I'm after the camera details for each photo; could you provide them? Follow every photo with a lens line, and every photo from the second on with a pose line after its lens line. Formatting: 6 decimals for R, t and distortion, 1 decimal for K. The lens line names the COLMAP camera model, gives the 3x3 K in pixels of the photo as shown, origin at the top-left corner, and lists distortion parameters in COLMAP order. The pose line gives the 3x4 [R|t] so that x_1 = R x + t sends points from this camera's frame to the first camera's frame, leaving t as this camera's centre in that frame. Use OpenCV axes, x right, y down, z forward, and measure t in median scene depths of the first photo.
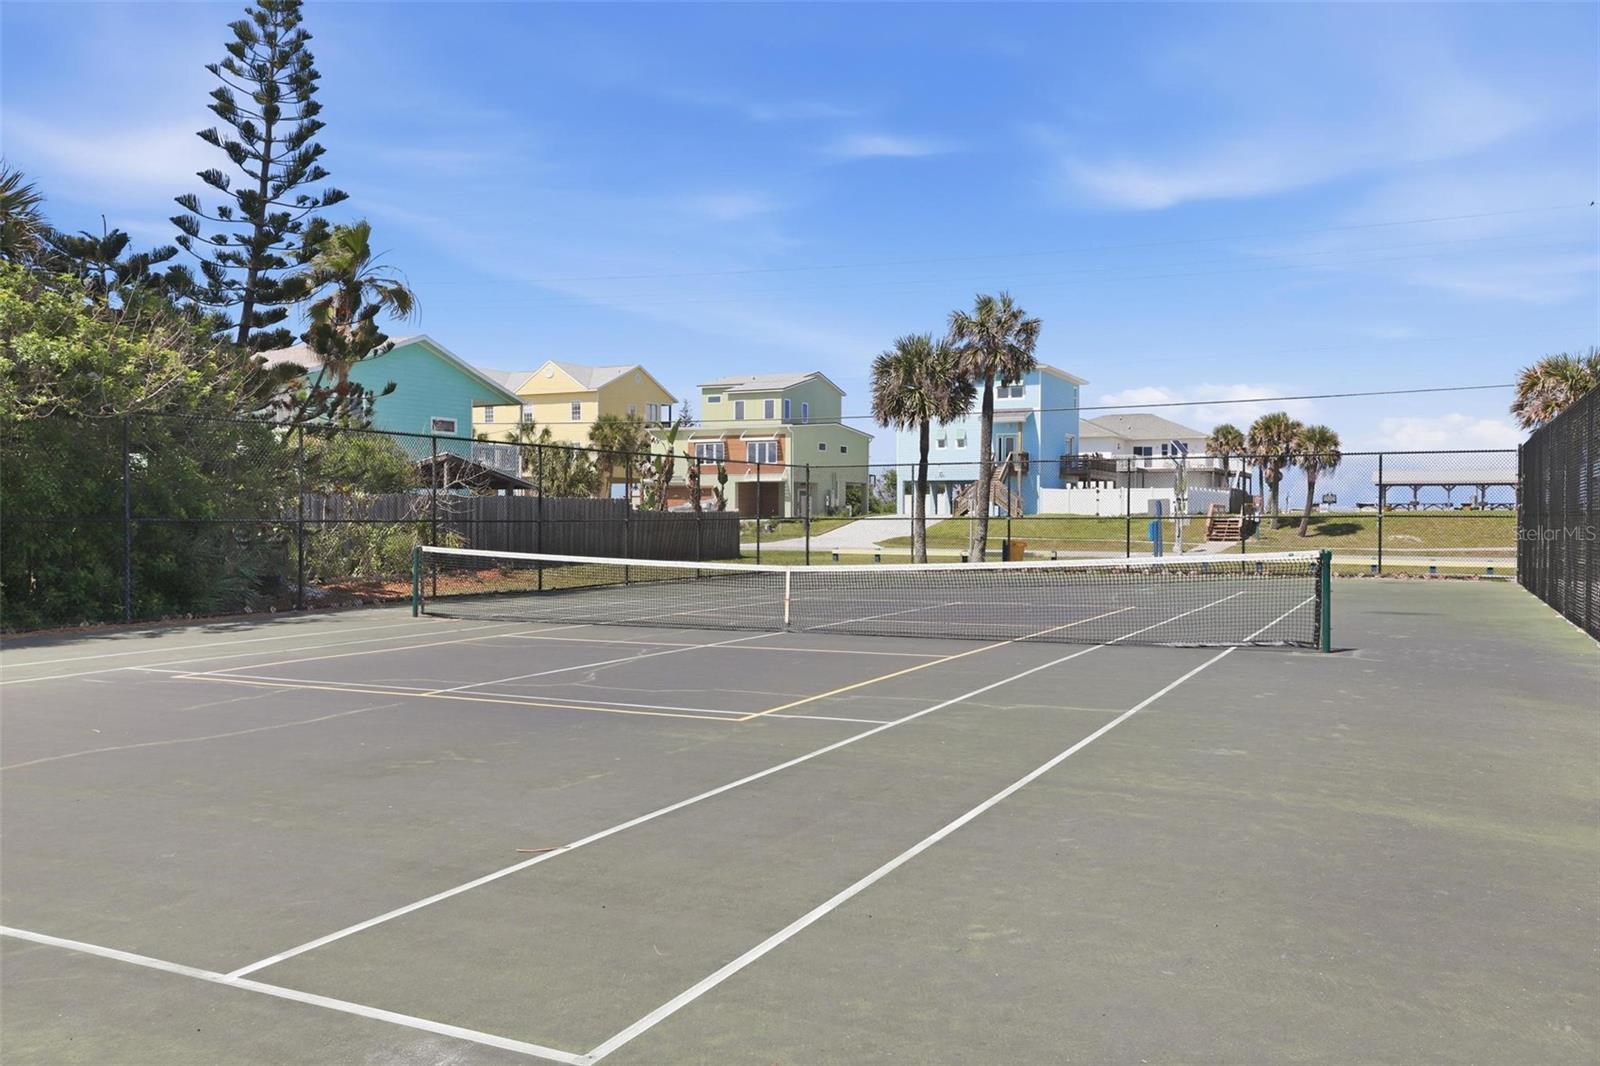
lens RADIAL K [[1331.6, 0, 799.7], [0, 1331.6, 530.9], [0, 0, 1]] dist [-0.001081, -0.000022]
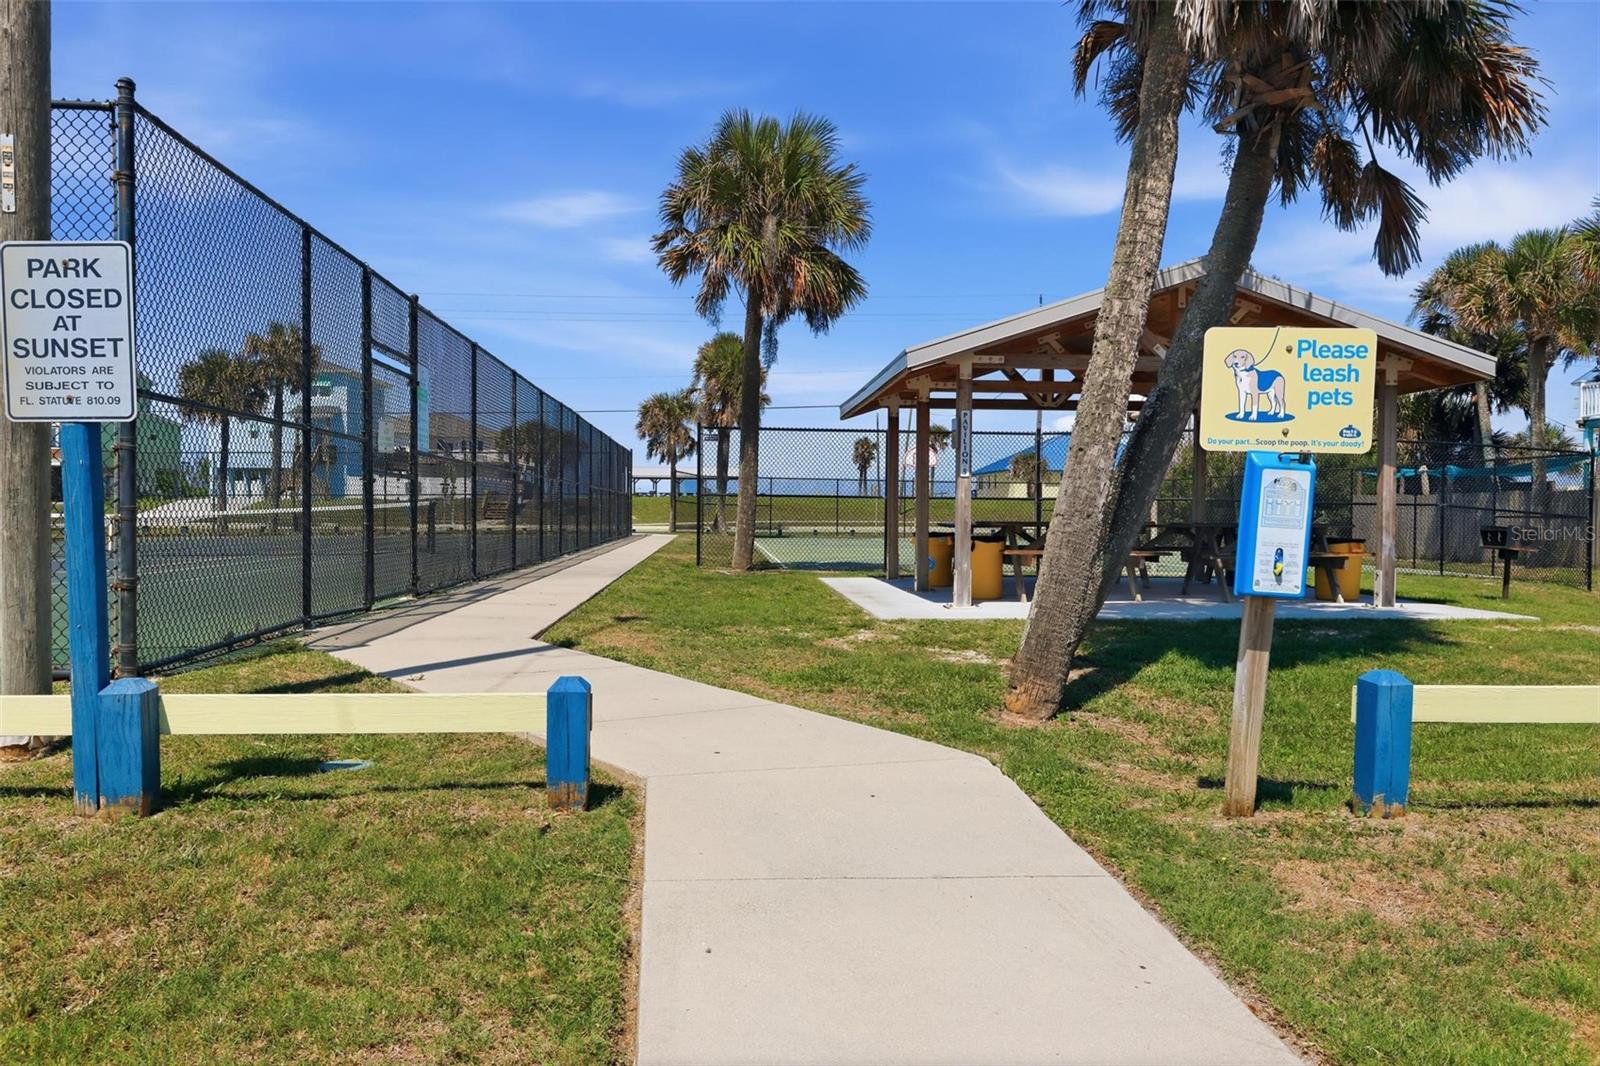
lens RADIAL K [[1243.0, 0, 800.1], [0, 1243.0, 525.9], [0, 0, 1]] dist [0.002190, 0.000080]
pose [[0.875043, -0.005950, 0.484009, 0.001720], [0.003643, 0.999977, 0.005707, 0.011907], [-0.484032, -0.003231, 0.875044, -0.258610]]
